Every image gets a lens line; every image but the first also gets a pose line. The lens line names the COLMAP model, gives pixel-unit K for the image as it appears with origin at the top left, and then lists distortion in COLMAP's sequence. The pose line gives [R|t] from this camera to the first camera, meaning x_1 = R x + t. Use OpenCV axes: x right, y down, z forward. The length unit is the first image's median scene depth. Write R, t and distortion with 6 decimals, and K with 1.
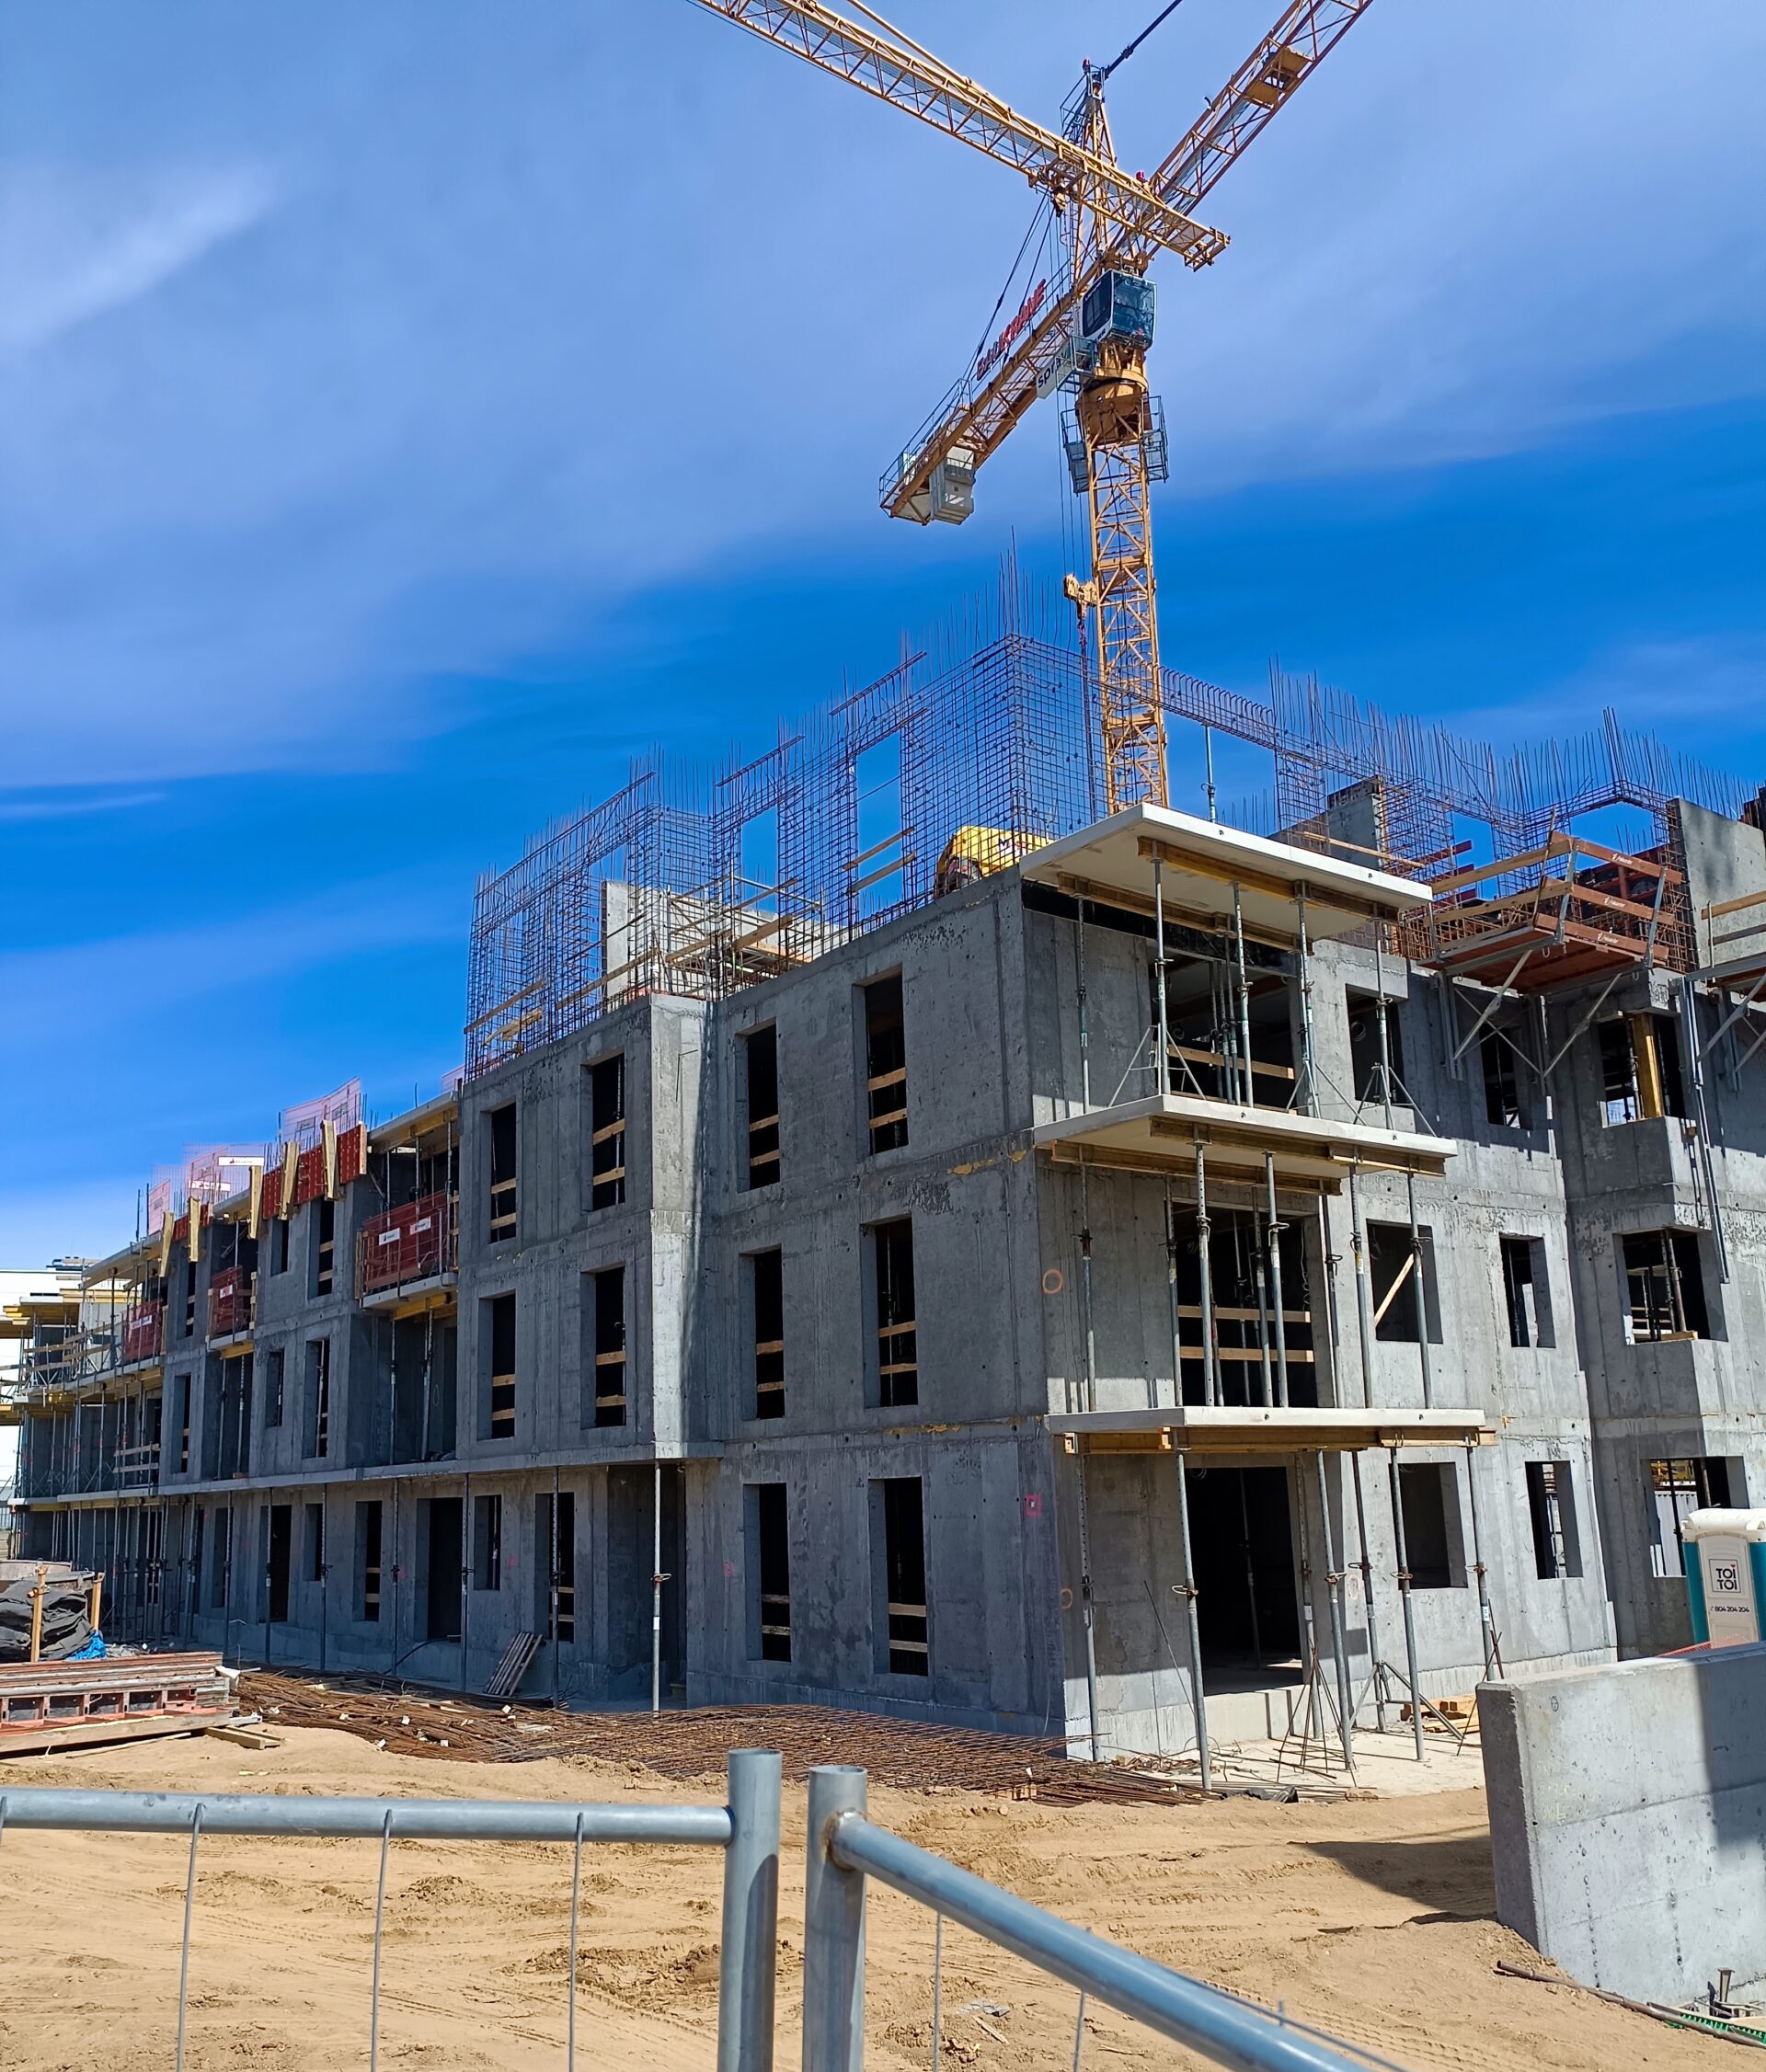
lens RADIAL K [[1756.0, 0, 883.0], [0, 1756.0, 1036.0], [0, 0, 1]] dist [-0.001793, -0.000645]
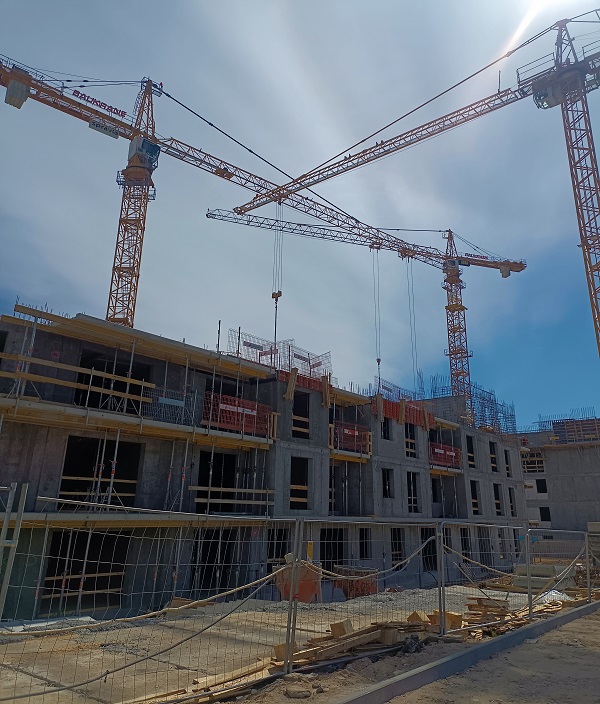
lens RADIAL K [[596.6, 0, 300.0], [0, 596.6, 352.0], [0, 0, 1]] dist [-0.001793, -0.000645]
pose [[-0.273809, 0.294048, 0.915732, -1.565379], [-0.203712, 0.912785, -0.354012, 0.470409], [-0.939963, -0.283477, -0.190027, 1.792597]]
